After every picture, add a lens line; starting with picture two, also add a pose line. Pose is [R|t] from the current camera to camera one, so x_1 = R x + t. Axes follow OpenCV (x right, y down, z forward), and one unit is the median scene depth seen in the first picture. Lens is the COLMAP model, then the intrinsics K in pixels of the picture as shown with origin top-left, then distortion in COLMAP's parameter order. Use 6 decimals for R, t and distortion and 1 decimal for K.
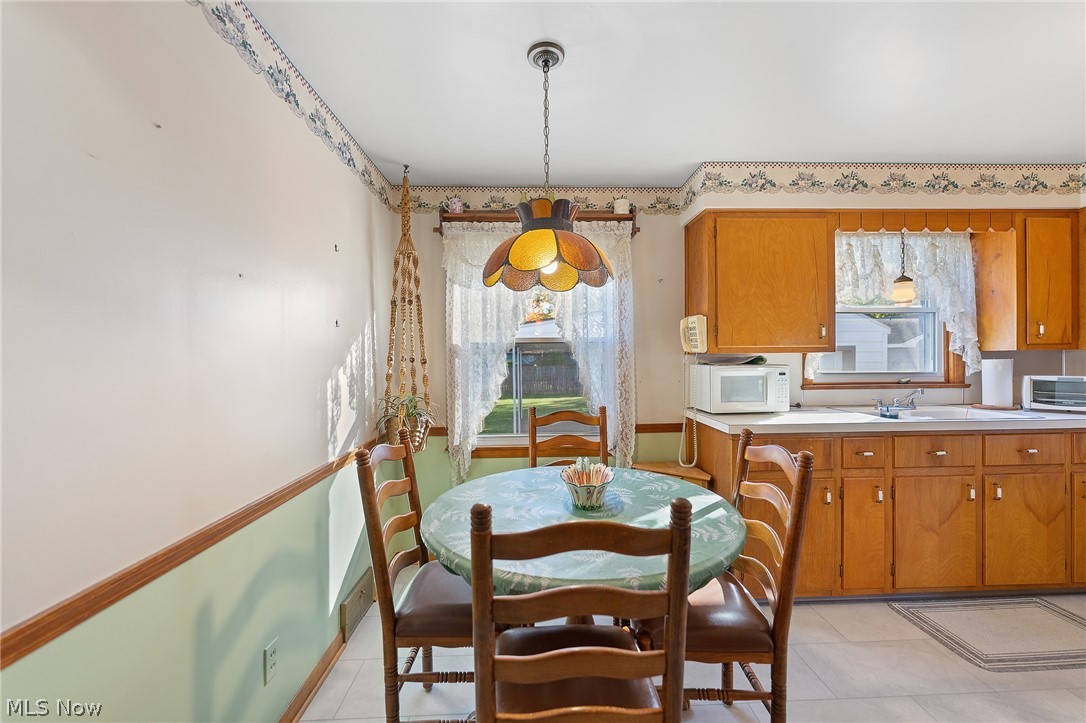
lens RADIAL K [[434.7, 0, 543.0], [0, 434.7, 361.5], [0, 0, 1]] dist [-0.002051, -0.000210]
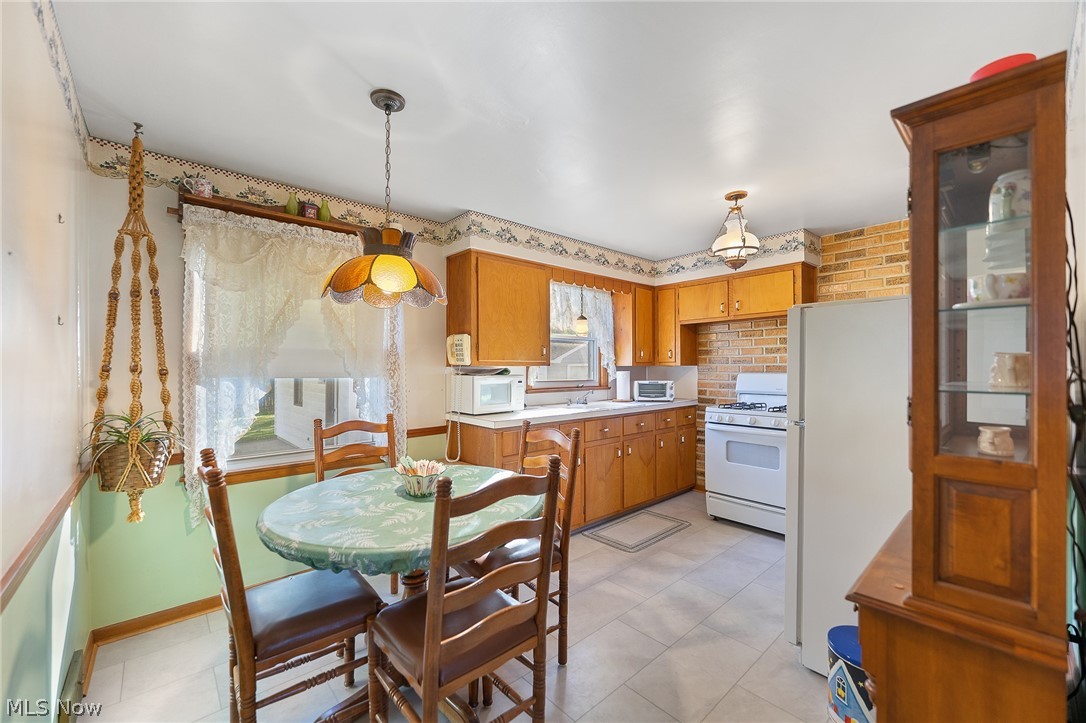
lens RADIAL K [[433.4, 0, 546.8], [0, 433.4, 367.2], [0, 0, 1]] dist [-0.000016, 0.000024]
pose [[0.766305, 0.007991, 0.642428, -0.235941], [0.001441, 0.999899, -0.014156, 0.002542], [-0.642476, 0.011774, 0.766215, -0.070465]]
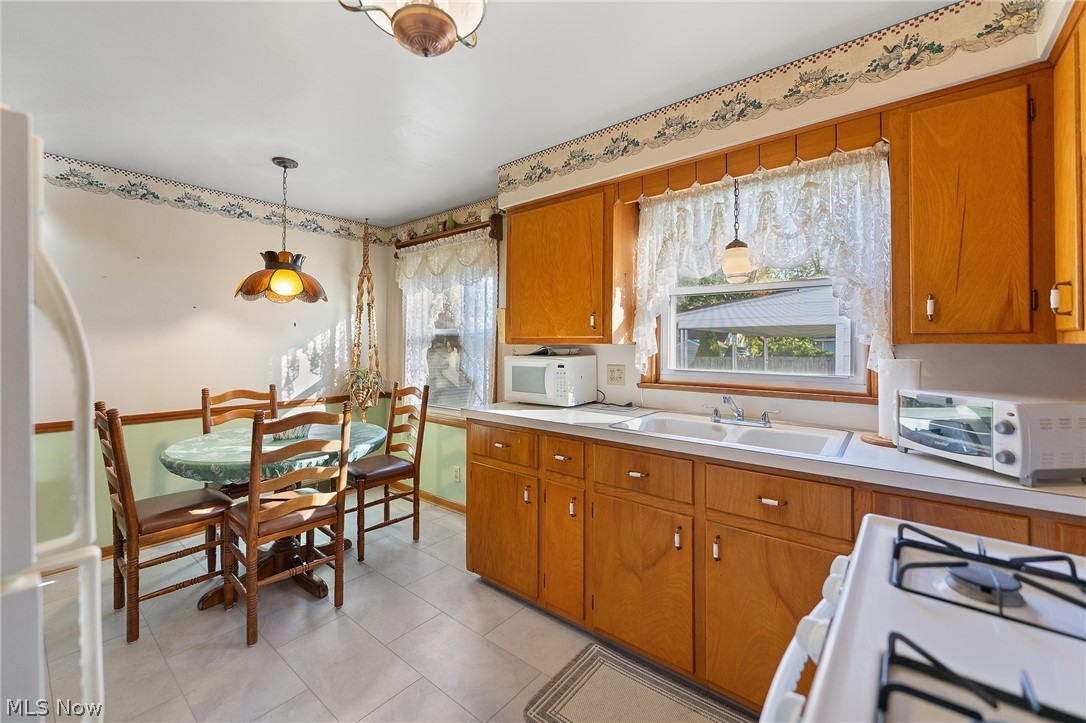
lens RADIAL K [[441.5, 0, 544.6], [0, 441.5, 340.8], [0, 0, 1]] dist [-0.001183, -0.000125]
pose [[0.750446, 0.006879, -0.660896, 1.132157], [-0.018185, 0.999782, -0.010243, -0.016243], [0.660681, 0.019705, 0.750408, 0.247444]]
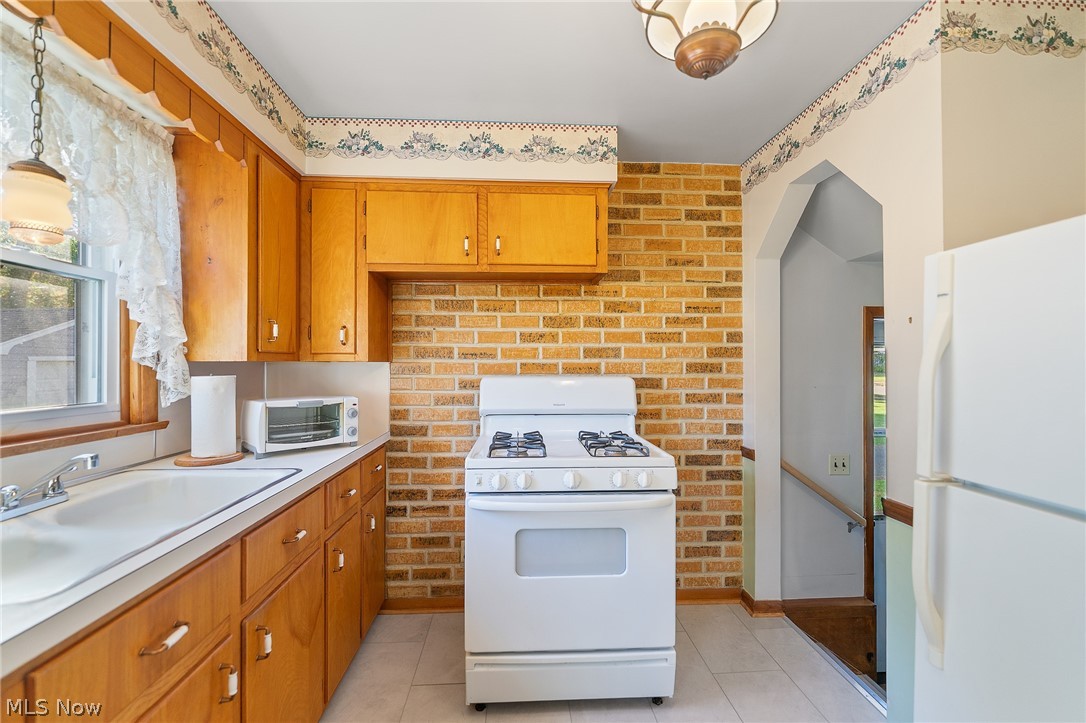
lens RADIAL K [[441.7, 0, 545.7], [0, 441.7, 362.1], [0, 0, 1]] dist [-0.001921, -0.000134]
pose [[-0.029682, 0.015143, 0.999445, 0.456435], [0.008519, 0.999853, -0.014896, -0.011825], [-0.999523, 0.008072, -0.029807, 0.598100]]
